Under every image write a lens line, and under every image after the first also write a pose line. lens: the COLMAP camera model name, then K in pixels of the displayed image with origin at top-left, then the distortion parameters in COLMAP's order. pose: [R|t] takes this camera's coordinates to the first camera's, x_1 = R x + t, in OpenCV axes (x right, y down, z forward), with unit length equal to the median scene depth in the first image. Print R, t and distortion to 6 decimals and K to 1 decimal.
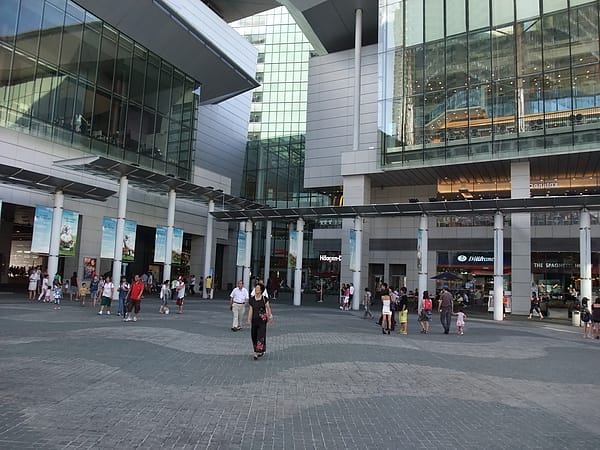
lens RADIAL K [[475.0, 0, 300.3], [0, 475.0, 225.8], [0, 0, 1]] dist [-0.014303, -0.009713]
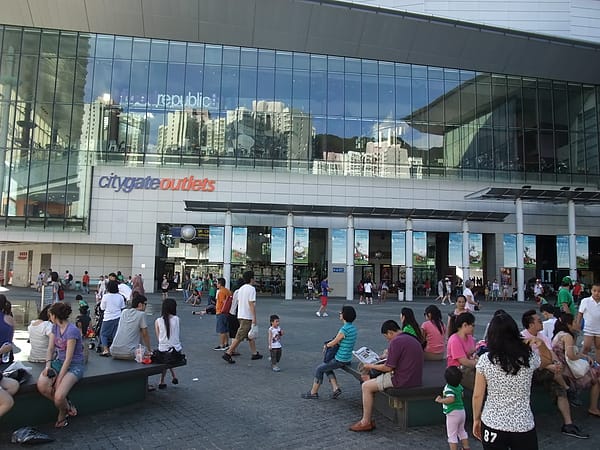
lens RADIAL K [[475.0, 0, 299.7], [0, 475.0, 225.5], [0, 0, 1]] dist [-0.014303, -0.009713]
pose [[0.580326, -0.126513, -0.804498, 0.259010], [0.108031, 0.991089, -0.077927, -0.002063], [0.807187, -0.041687, 0.588821, -0.150194]]
